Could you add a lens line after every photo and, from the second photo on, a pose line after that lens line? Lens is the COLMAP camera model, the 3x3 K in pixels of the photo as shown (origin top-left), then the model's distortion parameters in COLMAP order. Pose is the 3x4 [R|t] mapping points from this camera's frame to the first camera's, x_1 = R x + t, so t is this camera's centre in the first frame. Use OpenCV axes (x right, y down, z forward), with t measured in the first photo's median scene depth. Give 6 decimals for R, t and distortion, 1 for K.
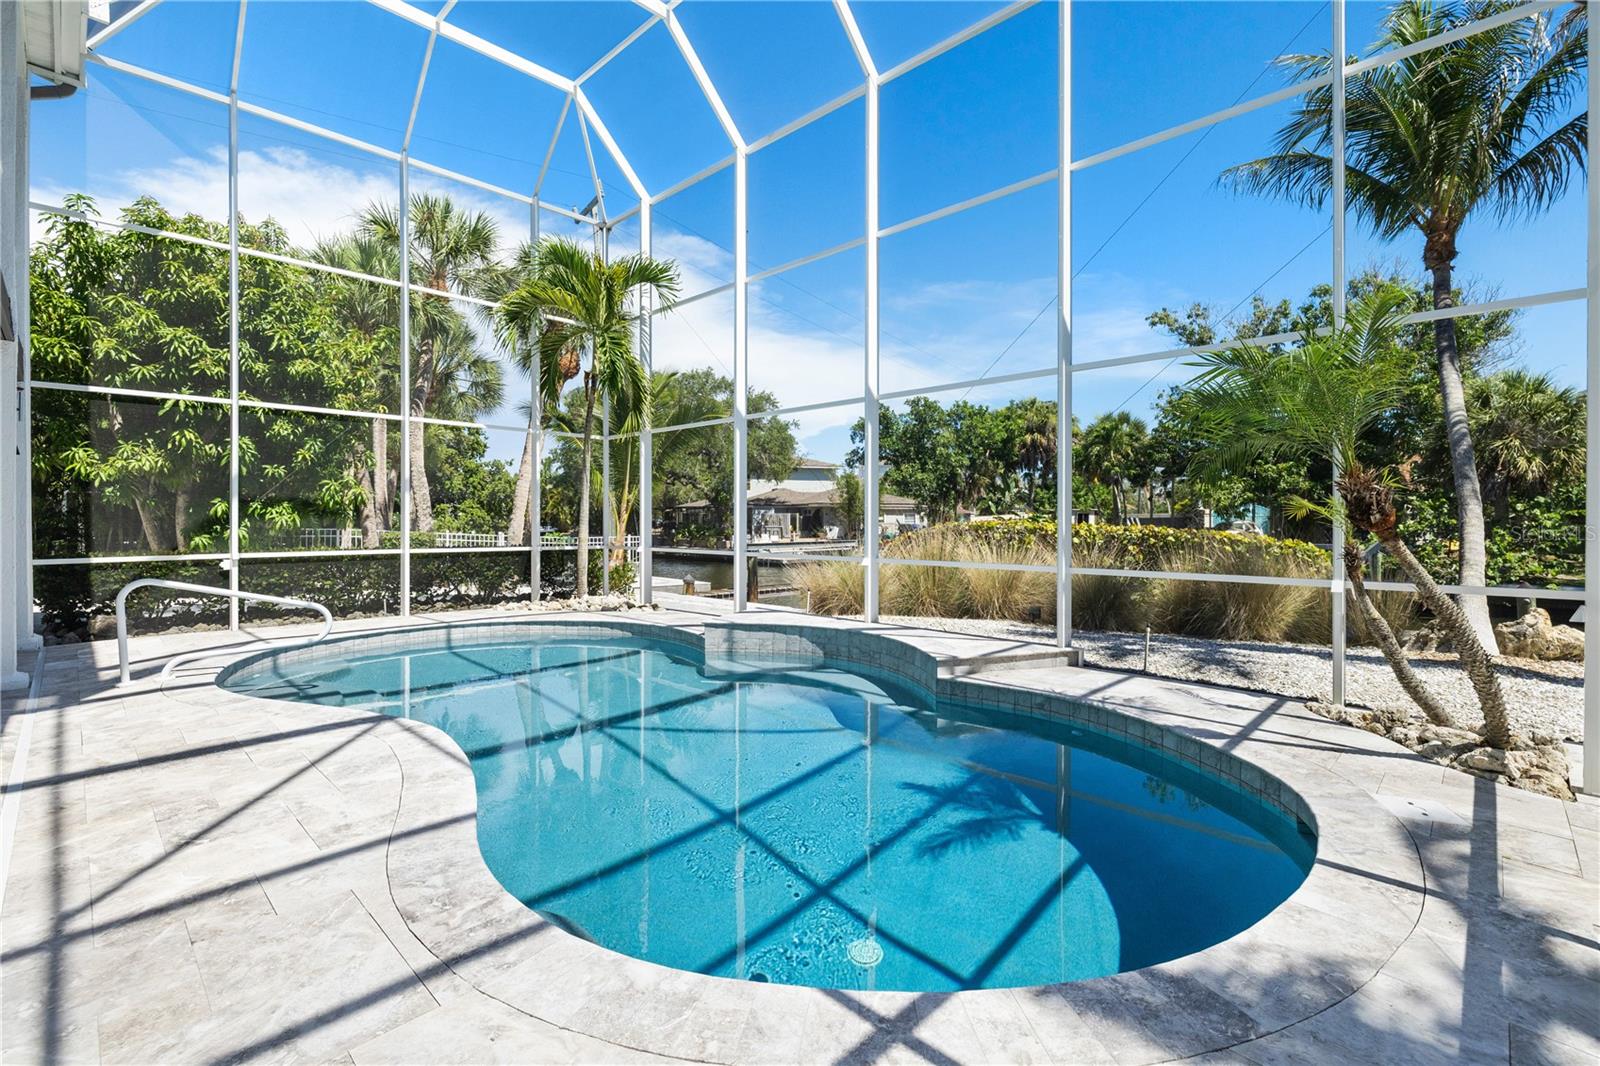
lens RADIAL K [[716.1, 0, 805.0], [0, 716.1, 532.7], [0, 0, 1]] dist [-0.009948, 0.002579]
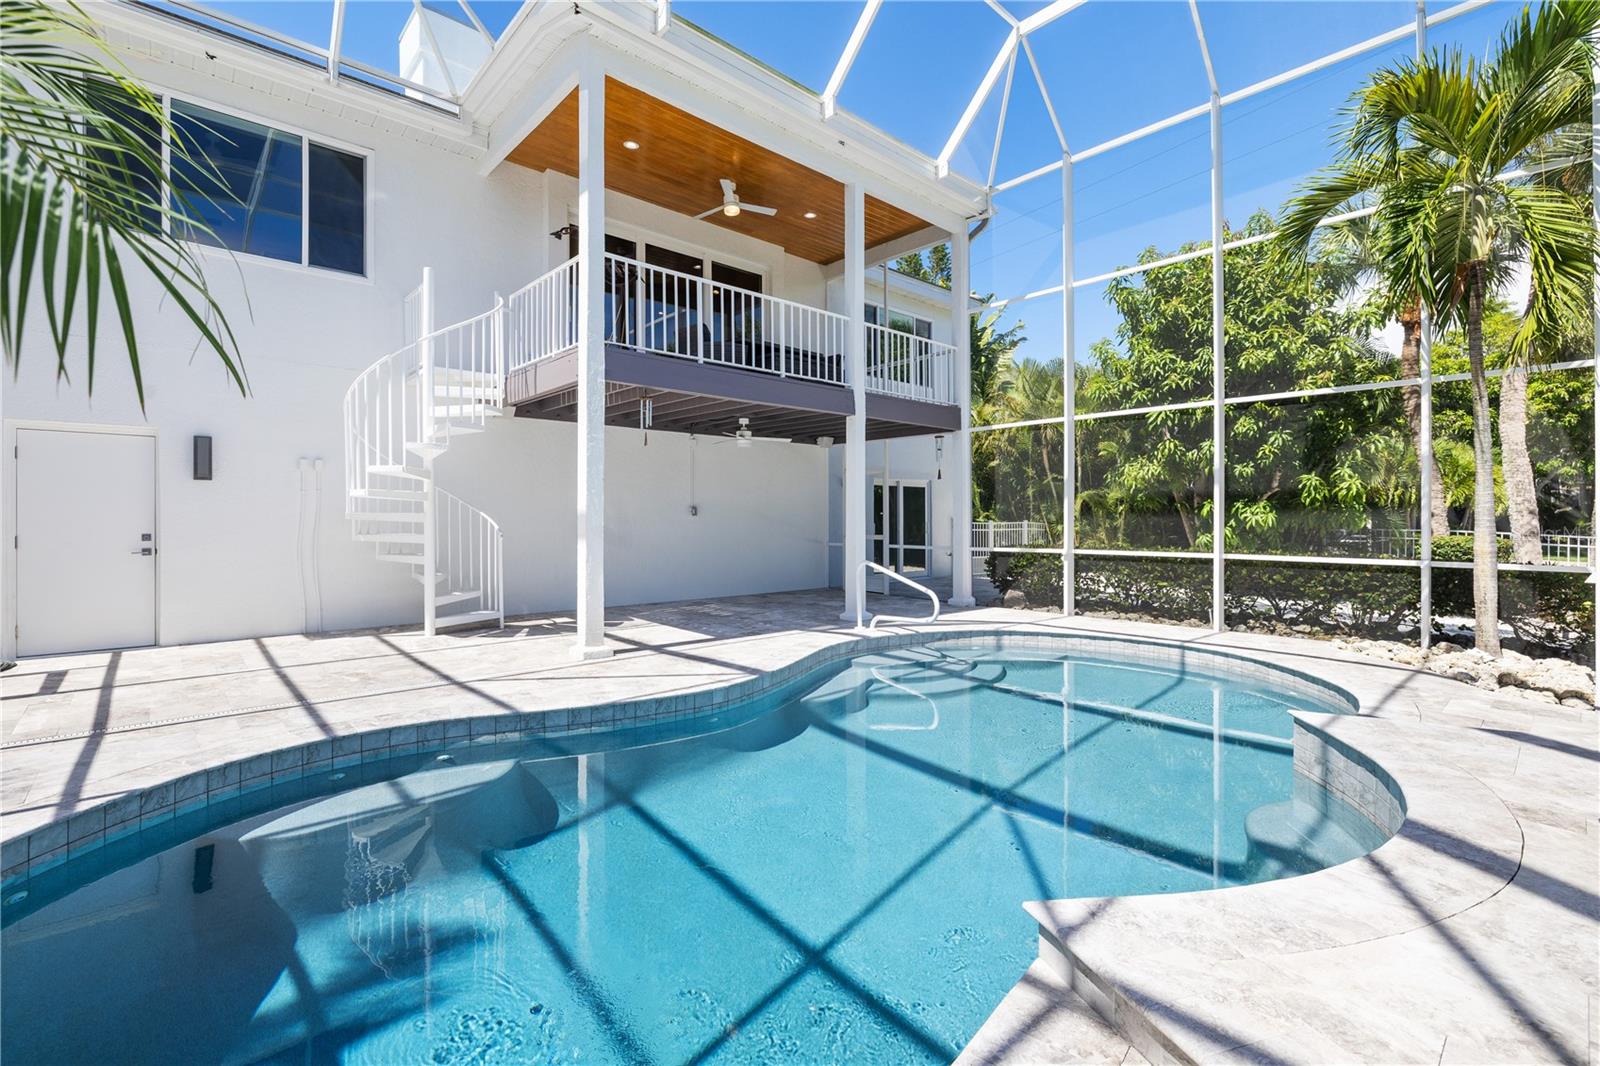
lens RADIAL K [[716.1, 0, 794.7], [0, 716.1, 522.2], [0, 0, 1]] dist [-0.009948, 0.002579]
pose [[-0.073022, 0.000554, -0.997330, 0.312761], [-0.015616, 0.999877, 0.001699, -0.007499], [0.997208, 0.015698, -0.073004, 0.518413]]
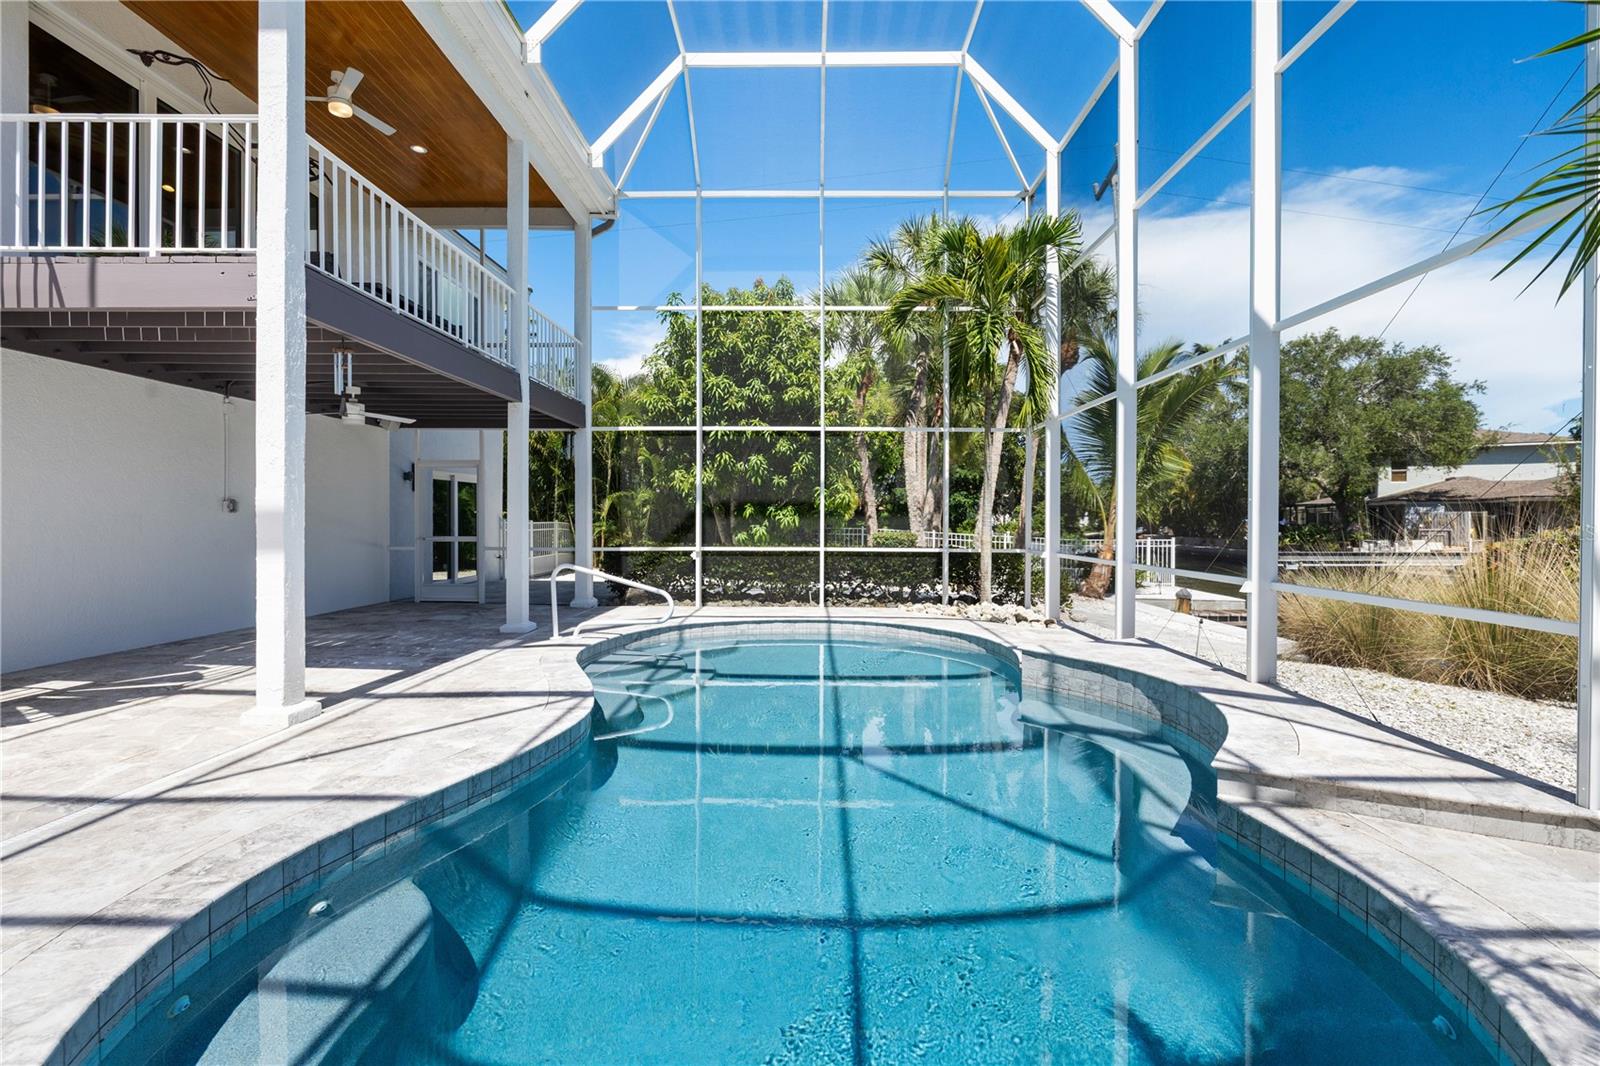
lens RADIAL K [[716.1, 0, 806.3], [0, 716.1, 528.6], [0, 0, 1]] dist [-0.009948, 0.002579]
pose [[0.684815, 0.008201, -0.728670, 0.213336], [-0.013602, 0.999906, -0.001529, -0.003297], [0.728590, 0.010958, 0.684863, 0.211817]]
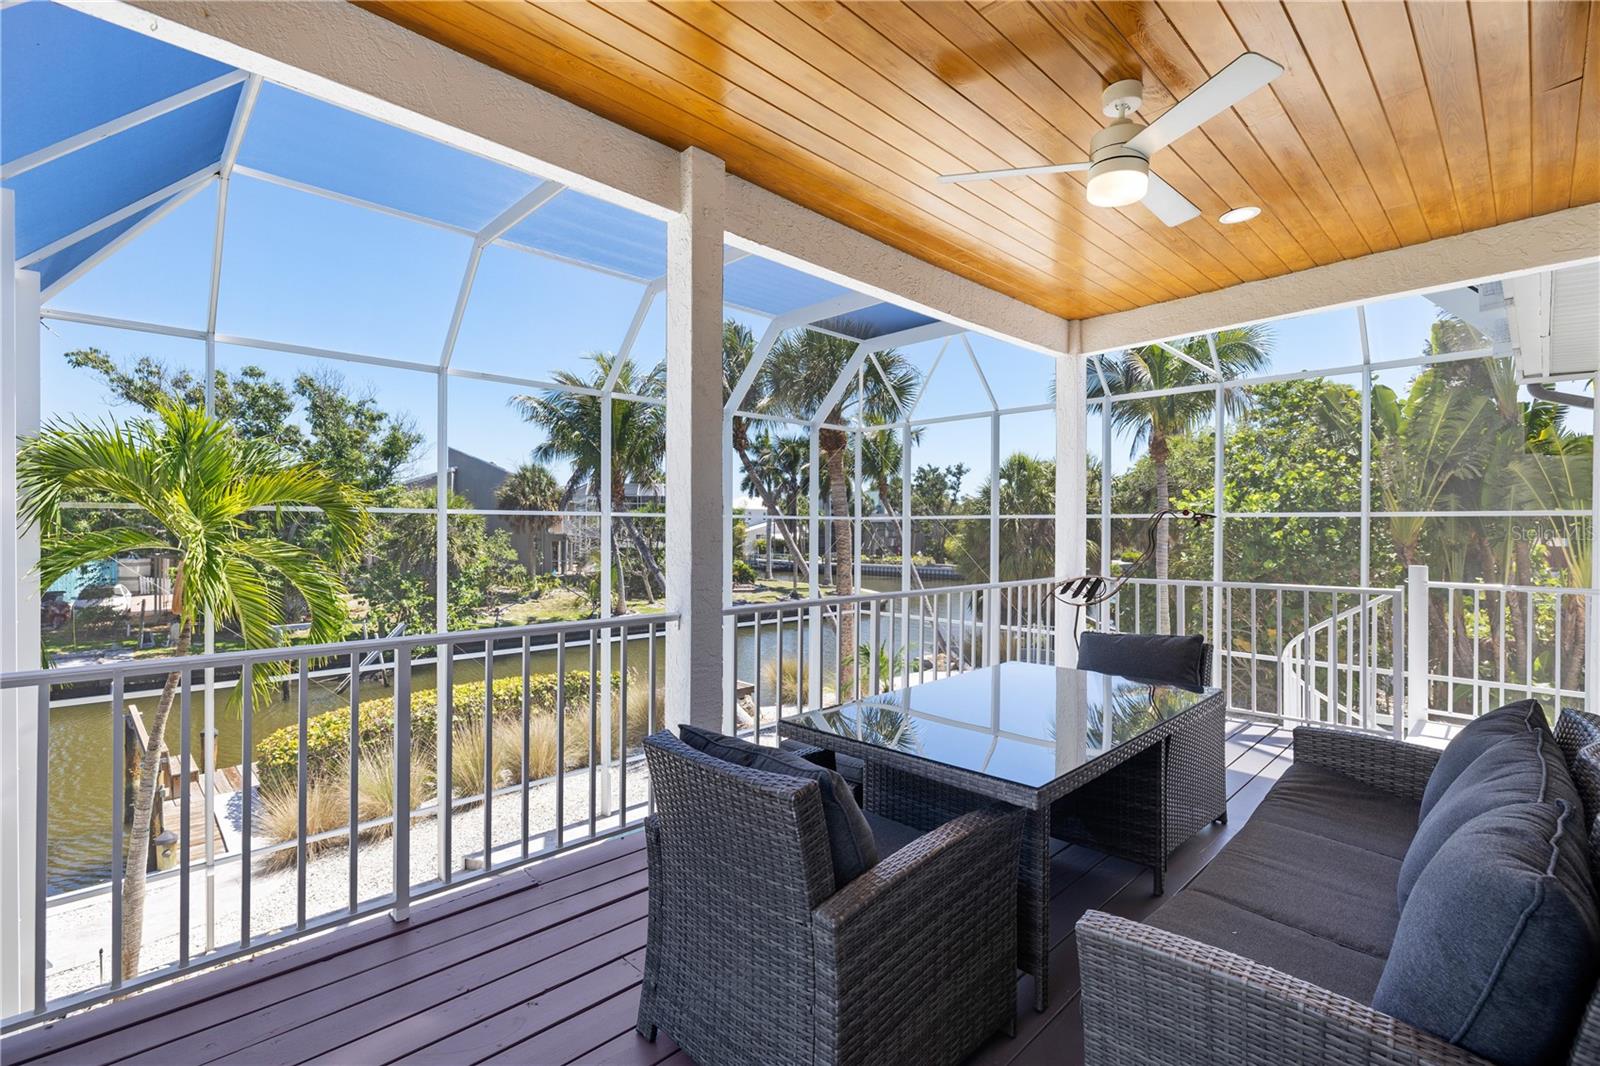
lens RADIAL K [[721.4, 0, 801.3], [0, 721.4, 542.7], [0, 0, 1]] dist [-0.008167, -0.000715]
pose [[0.018771, -0.018841, 0.999646, -0.912521], [0.004936, 0.999812, 0.018751, -0.292350], [-0.999812, 0.004582, 0.018860, 0.483639]]
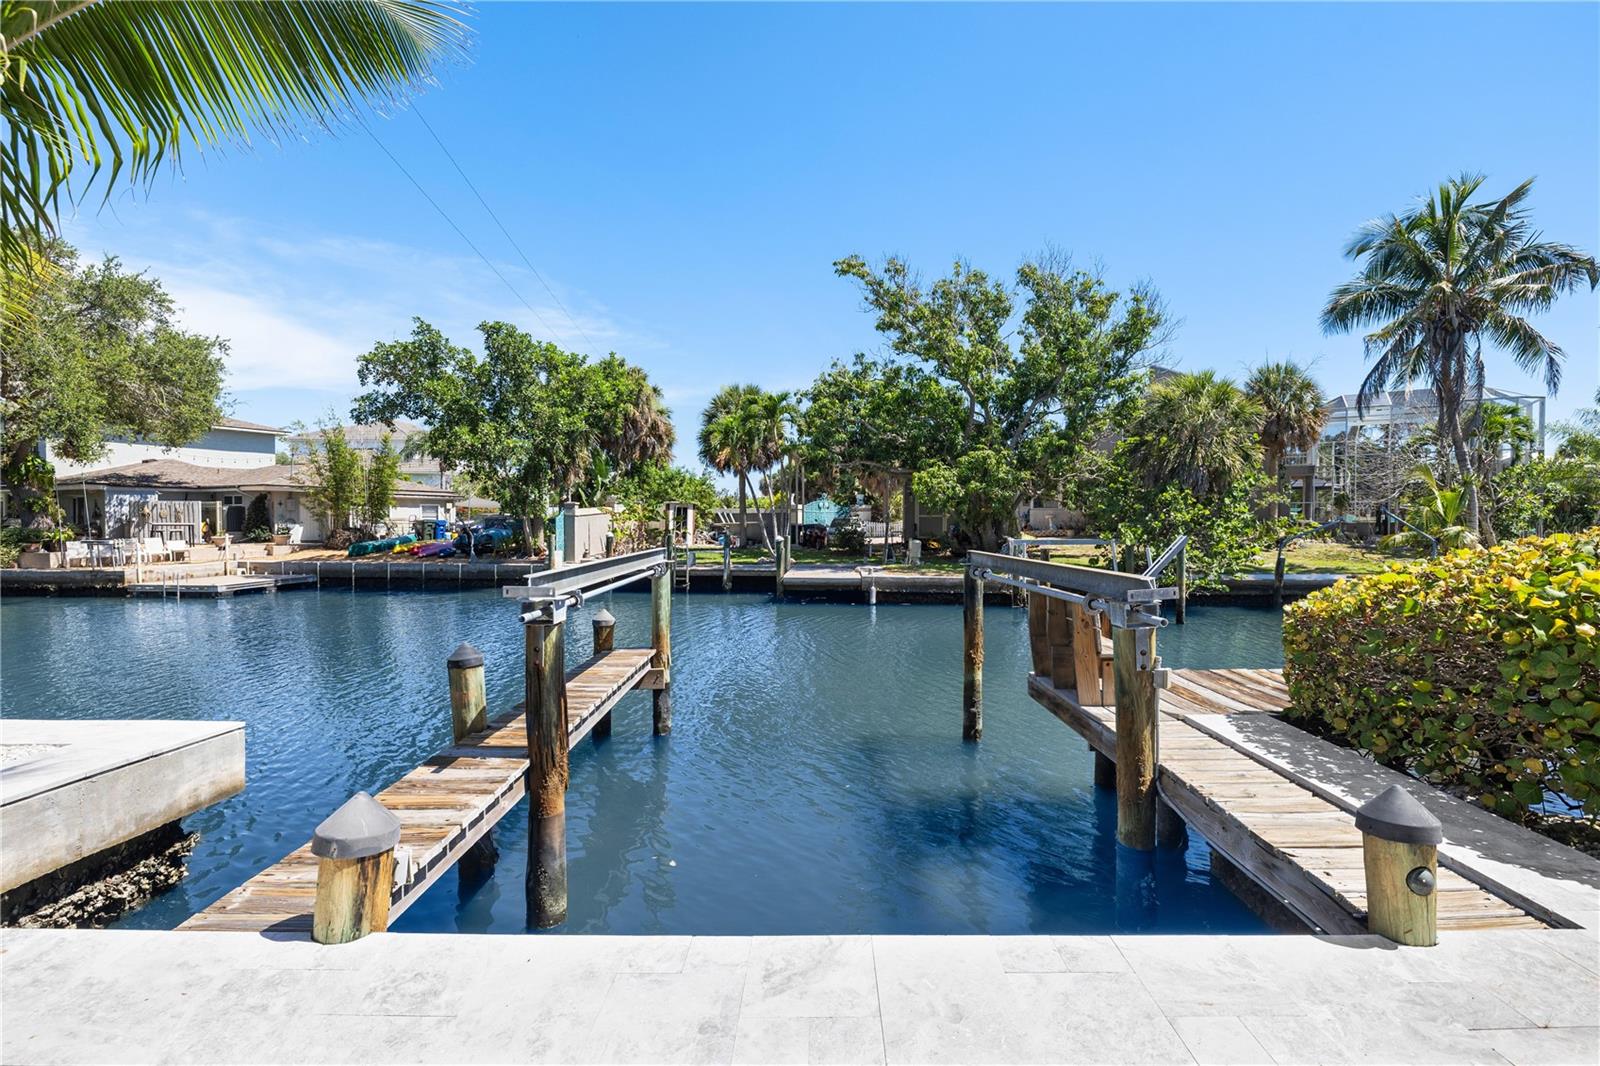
lens RADIAL K [[726.9, 0, 807.1], [0, 726.9, 536.9], [0, 0, 1]] dist [-0.016139, 0.004653]
pose [[0.721924, -0.013050, 0.691849, -0.333085], [0.009646, 0.999915, 0.008796, 0.000155], [-0.691905, 0.000324, 0.721988, 1.268912]]
